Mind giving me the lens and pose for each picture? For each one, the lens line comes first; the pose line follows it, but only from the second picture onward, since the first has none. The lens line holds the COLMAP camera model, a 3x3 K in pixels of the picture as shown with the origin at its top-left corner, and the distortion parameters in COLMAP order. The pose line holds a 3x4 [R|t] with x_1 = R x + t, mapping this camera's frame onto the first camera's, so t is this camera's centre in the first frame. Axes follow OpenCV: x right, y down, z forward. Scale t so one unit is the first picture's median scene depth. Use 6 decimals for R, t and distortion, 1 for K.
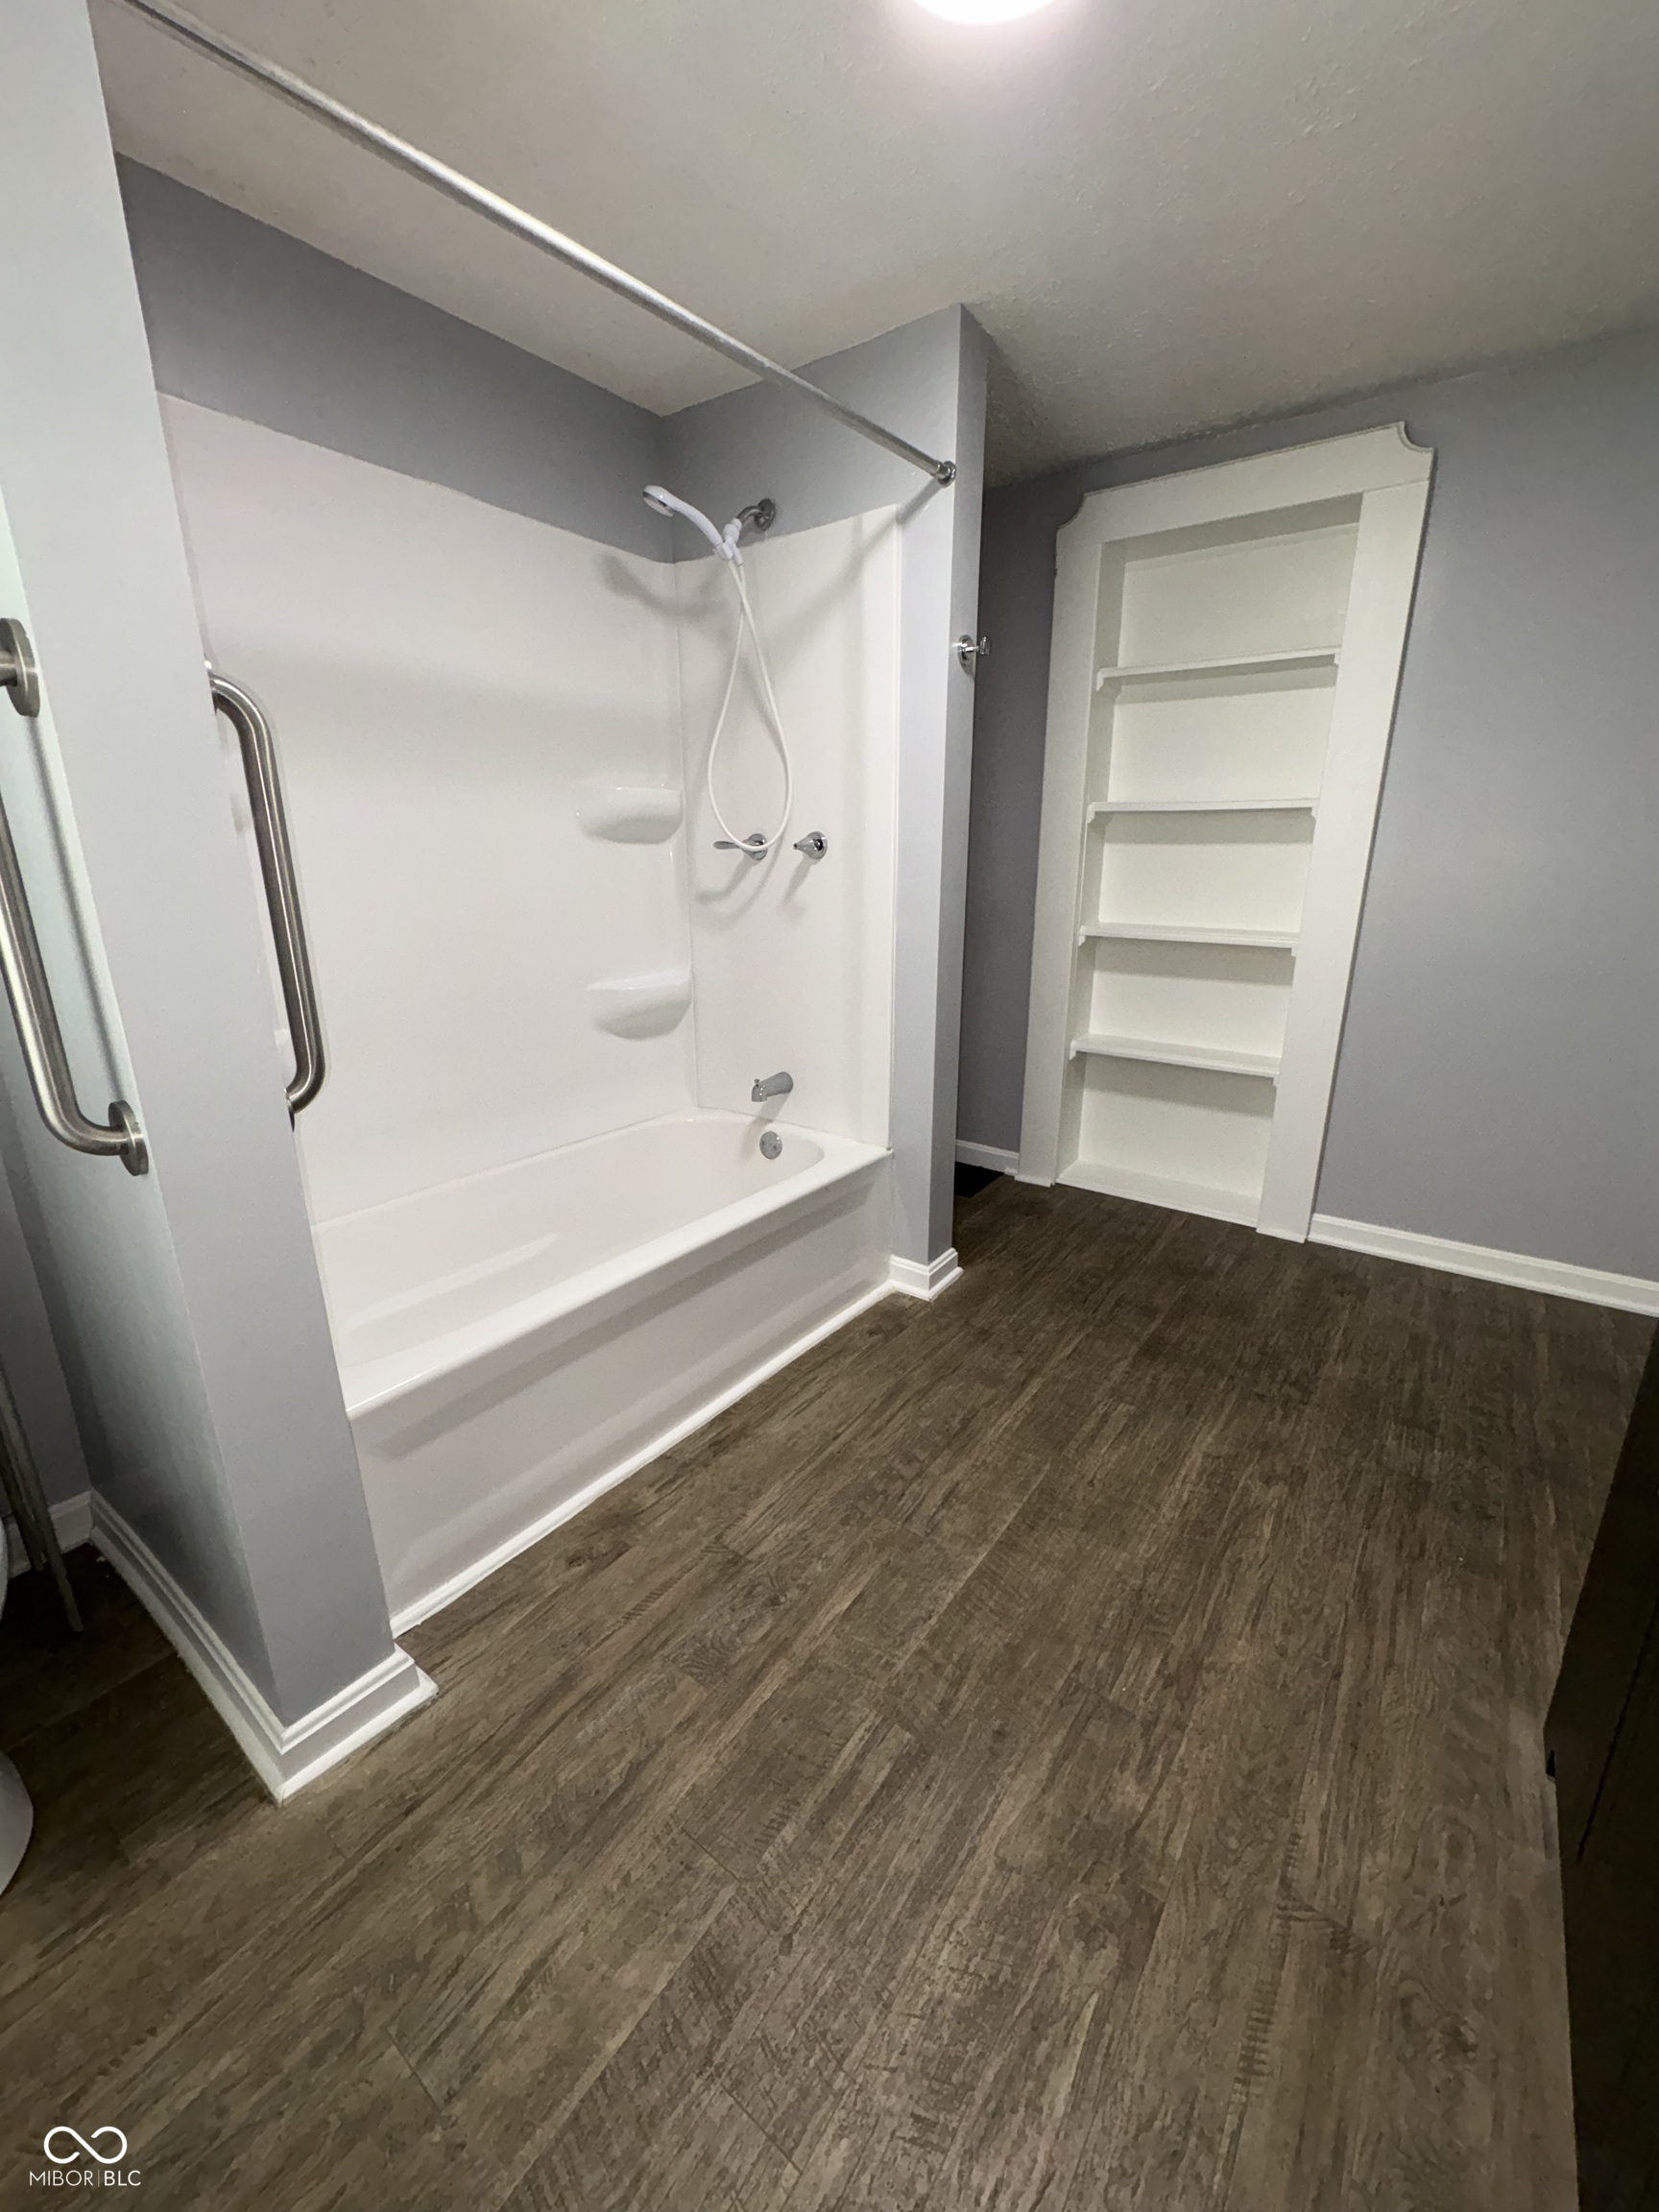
lens RADIAL K [[879.9, 0, 829.1], [0, 879.9, 1101.2], [0, 0, 1]] dist [0.000305, -0.000042]
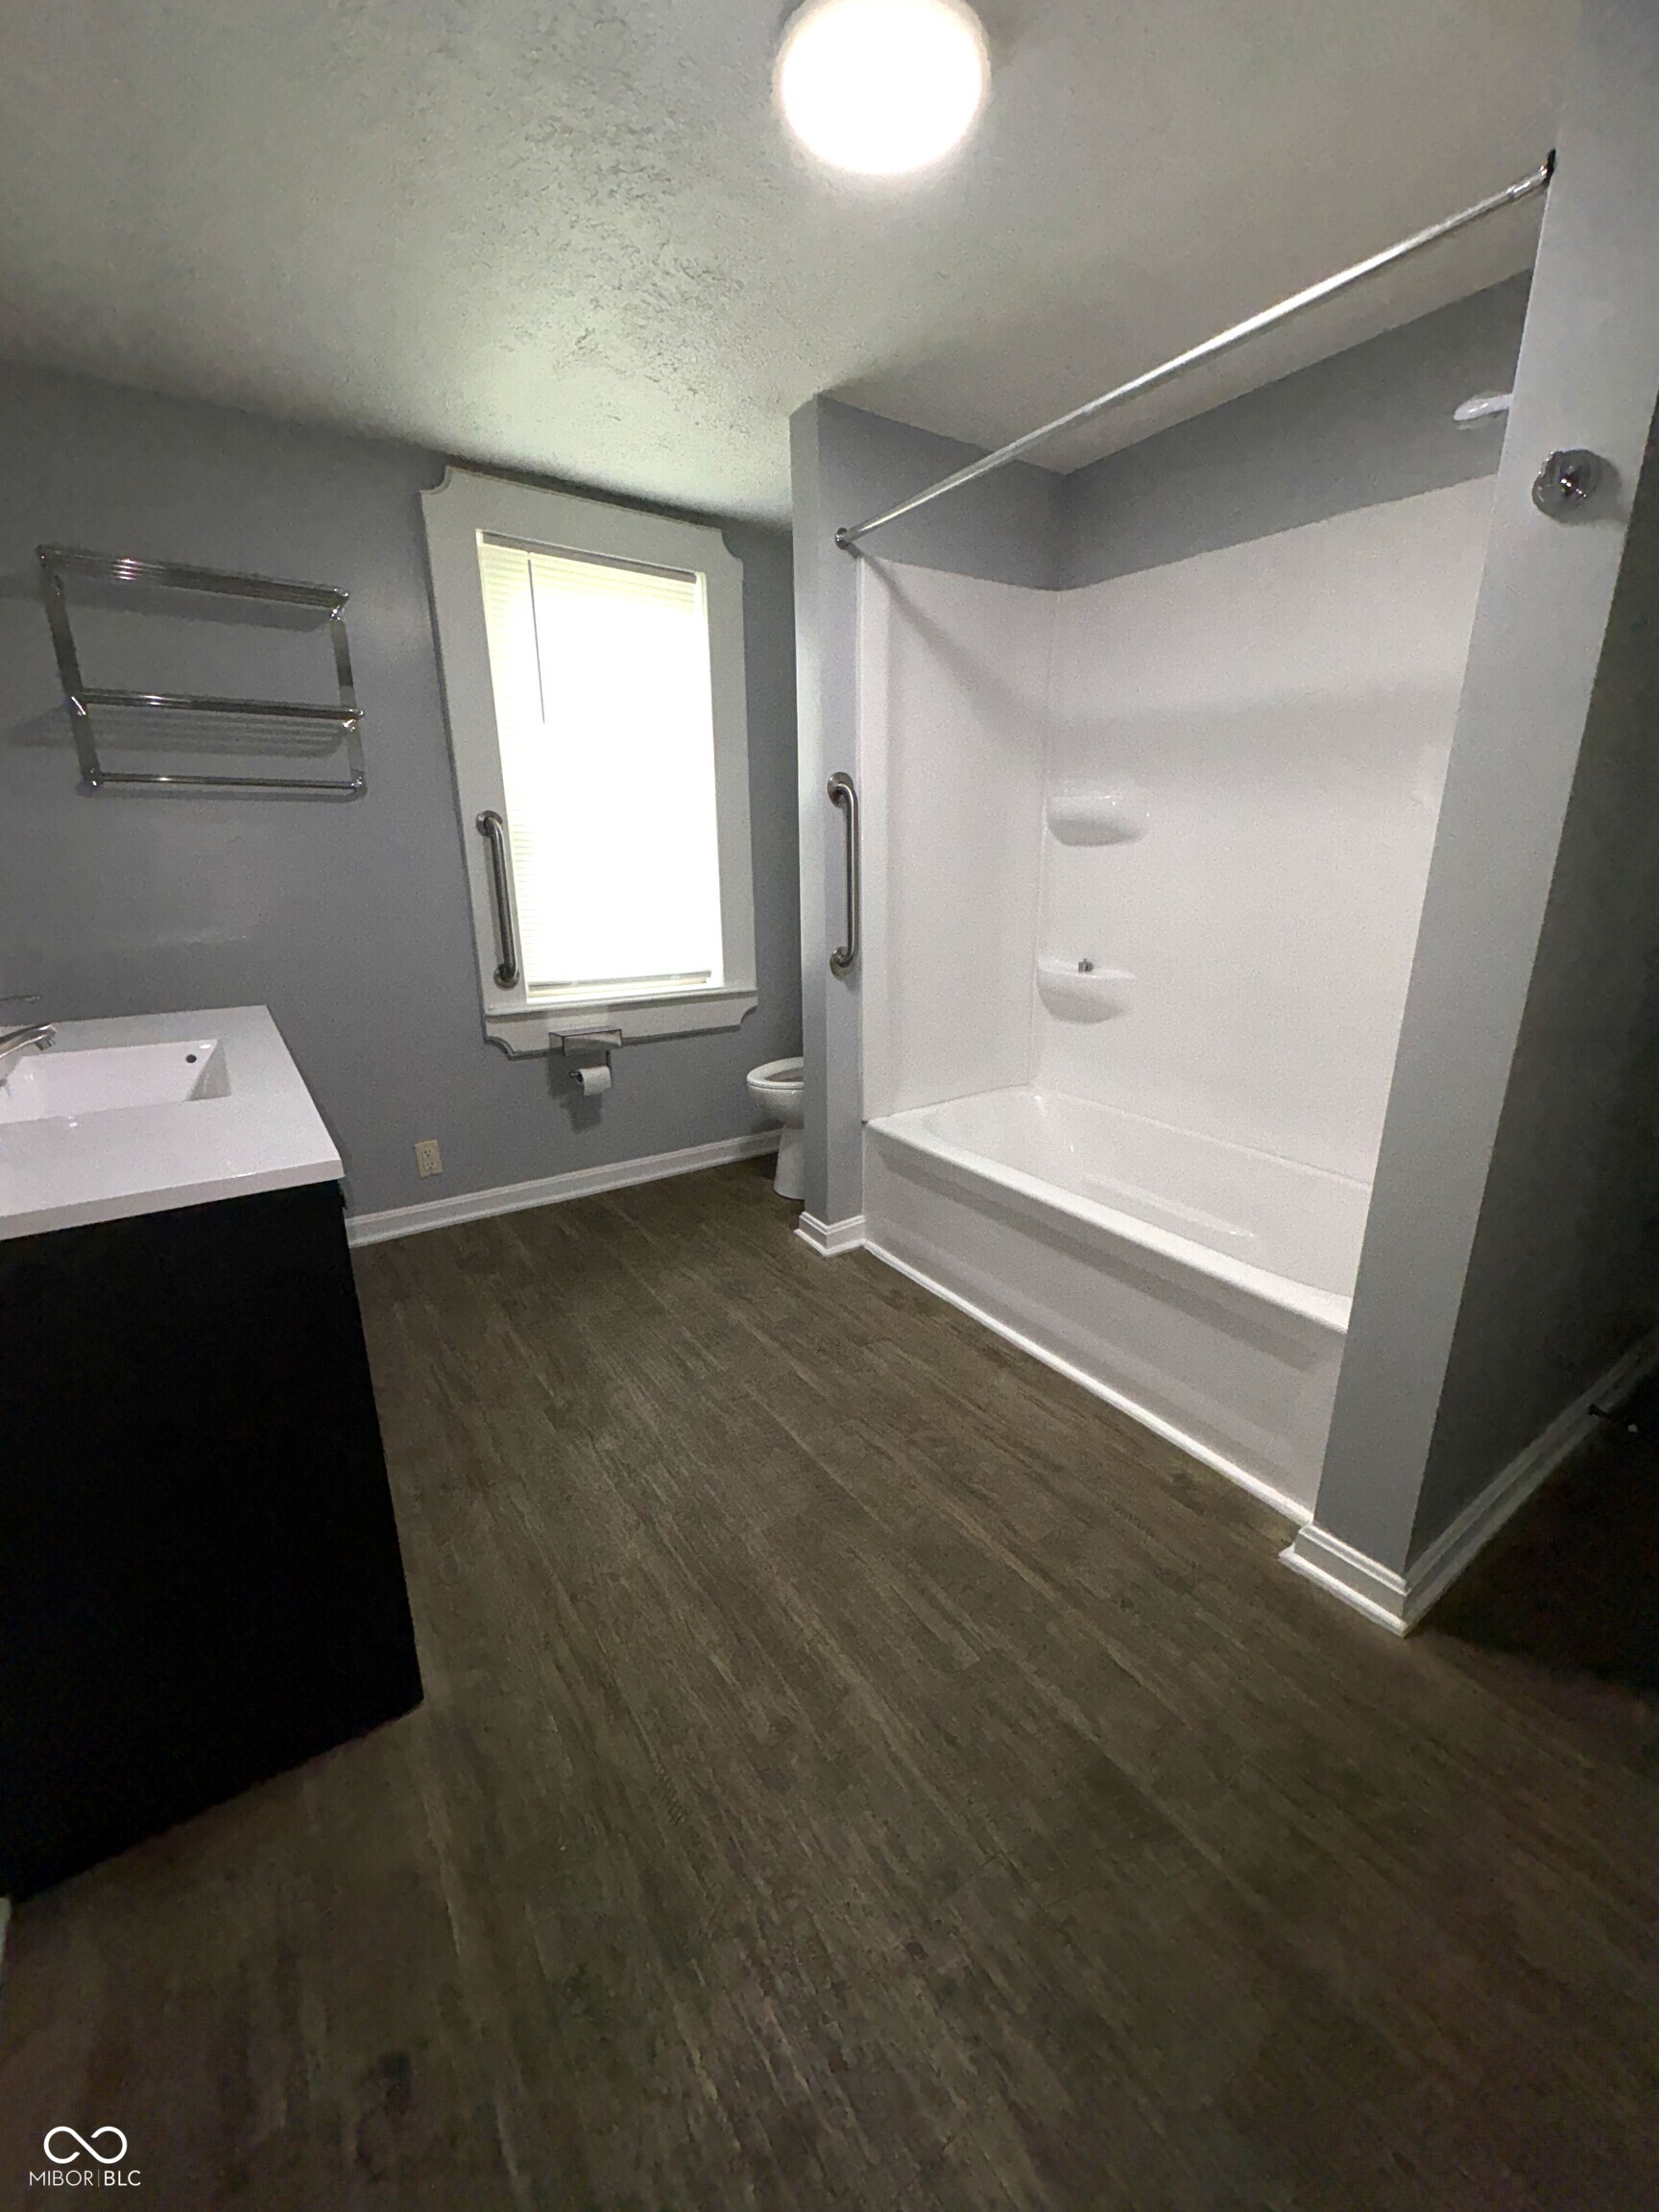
lens RADIAL K [[879.9, 0, 829.1], [0, 879.9, 1101.2], [0, 0, 1]] dist [0.000305, -0.000042]
pose [[-0.327348, 0.275079, -0.903977, 1.256208], [-0.257733, 0.894418, 0.365501, -0.396301], [0.909075, 0.352631, -0.221889, 1.266238]]
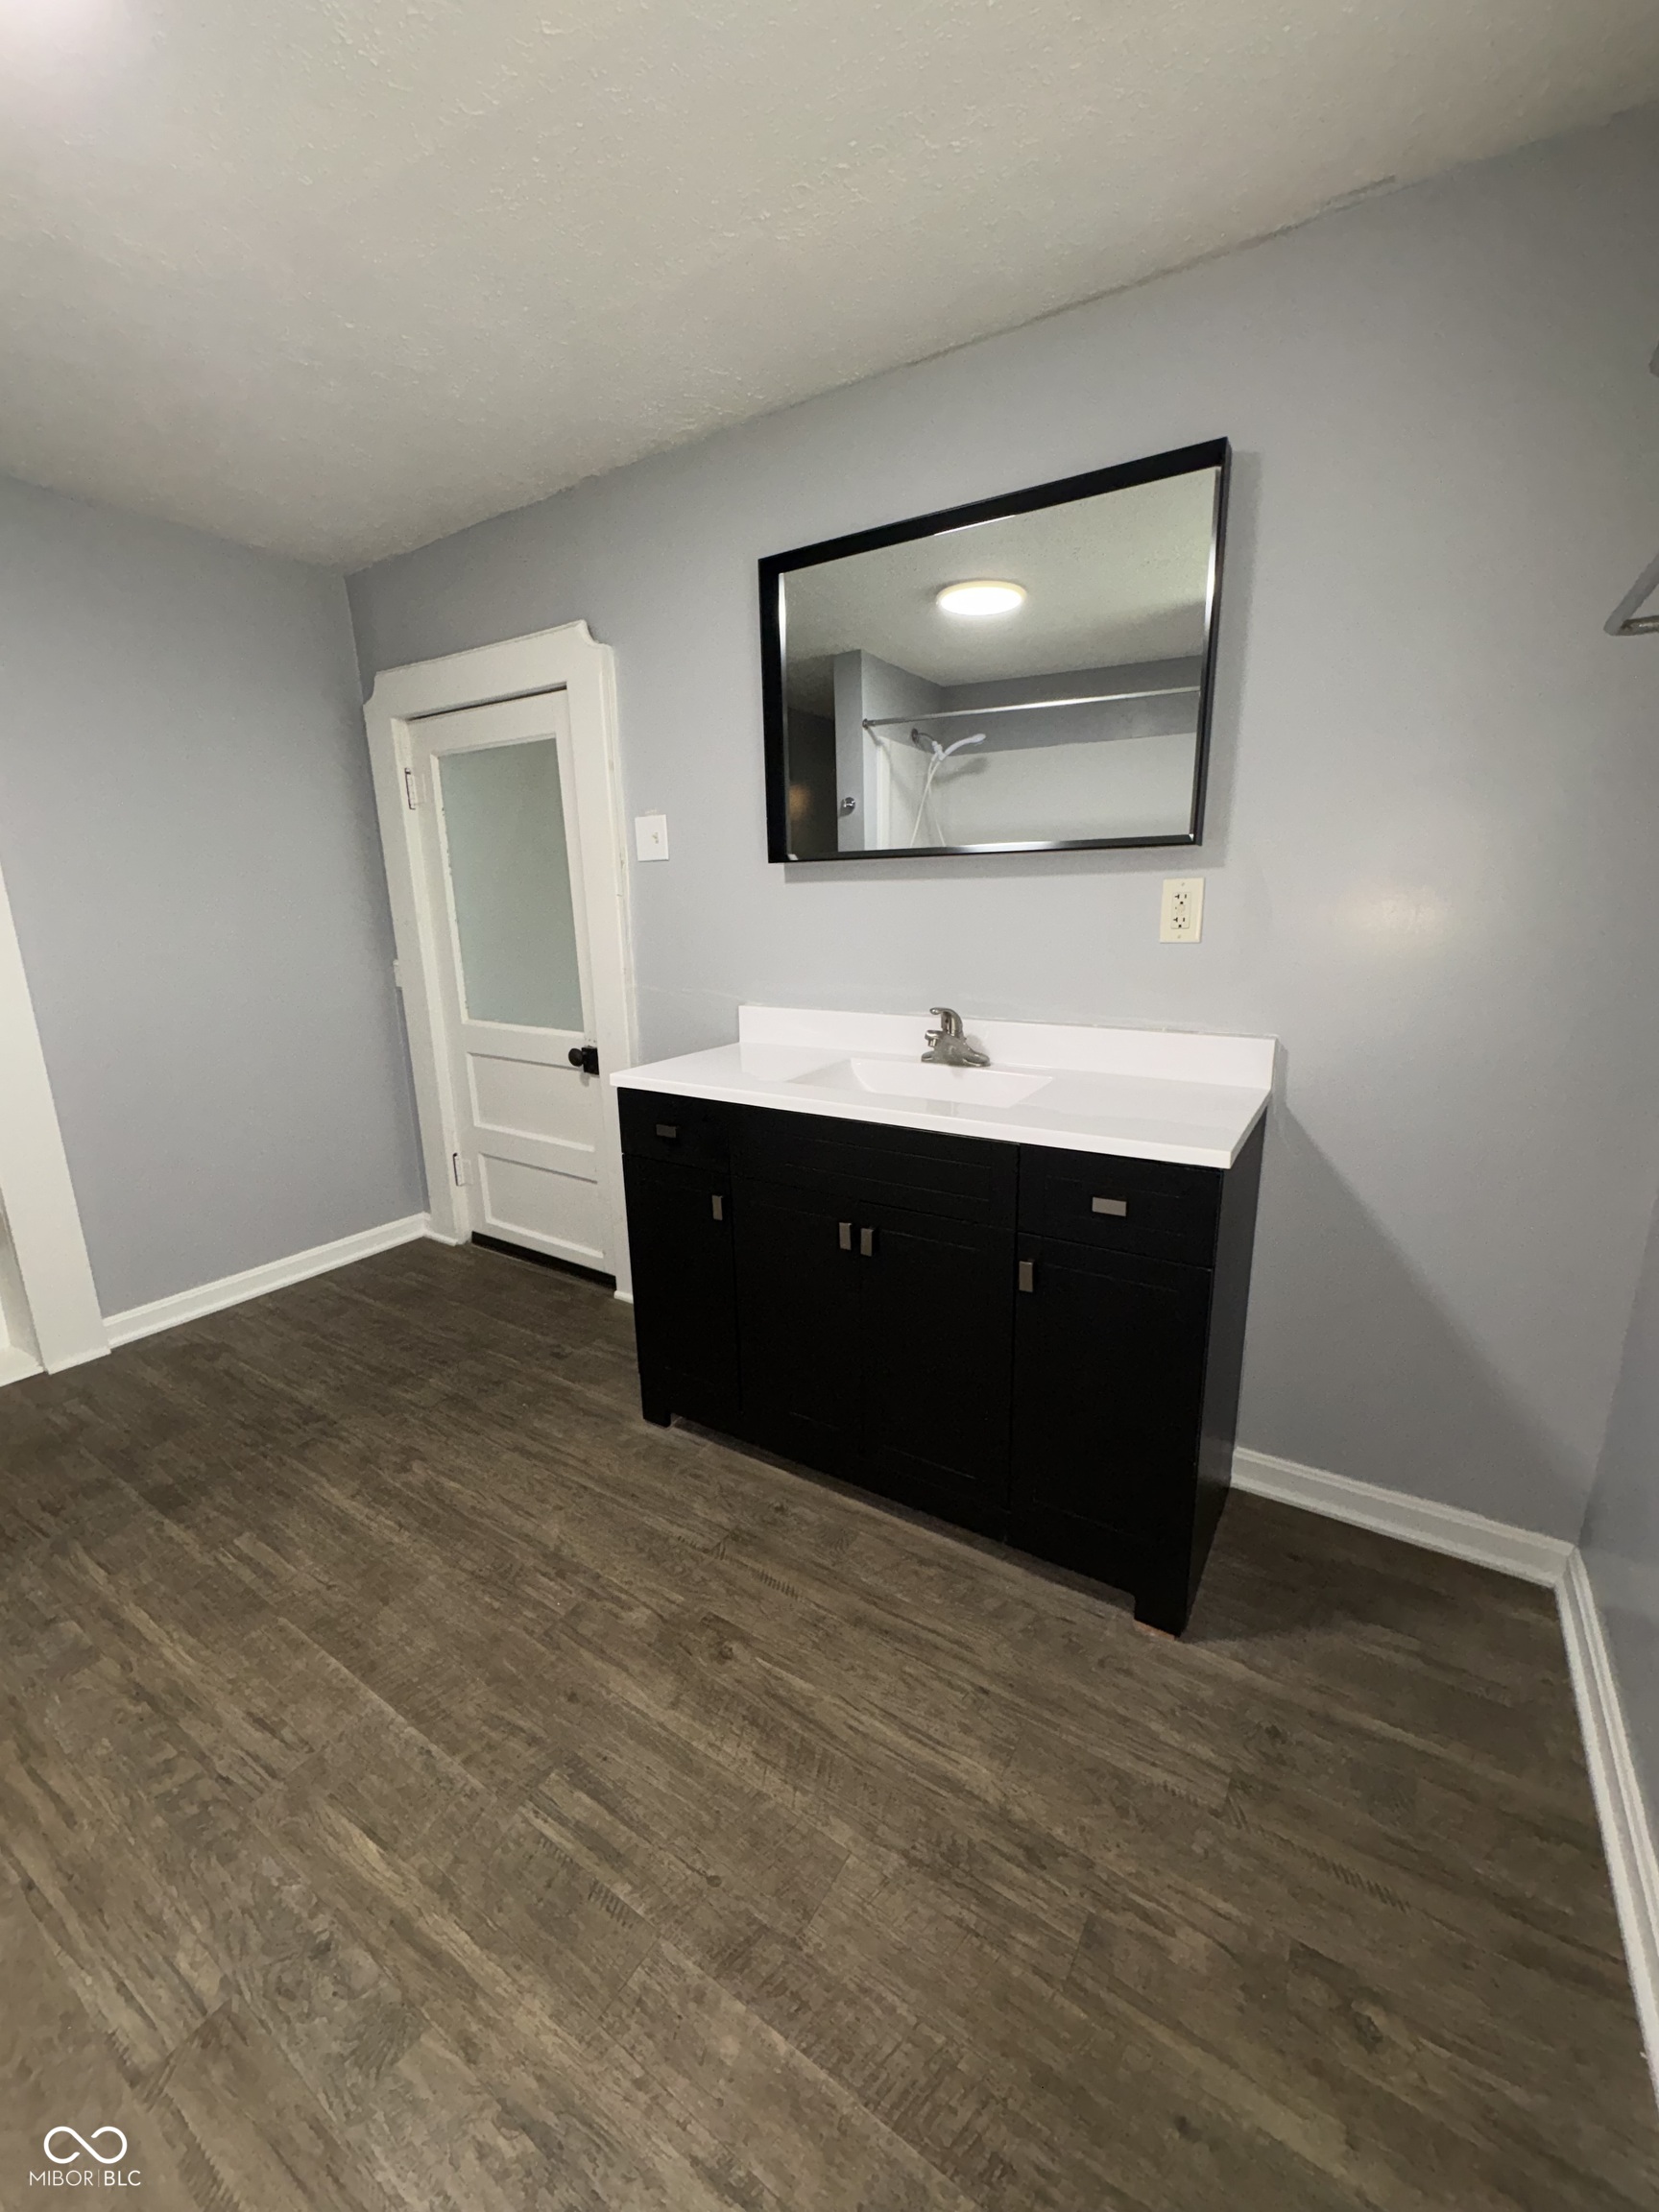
lens RADIAL K [[884.2, 0, 832.6], [0, 884.2, 1104.6], [0, 0, 1]] dist [-0.000481, -0.000238]
pose [[-0.065730, -0.221696, 0.972898, -0.689876], [0.294282, 0.927333, 0.231195, -0.139352], [-0.953456, 0.301503, 0.004288, 0.398032]]
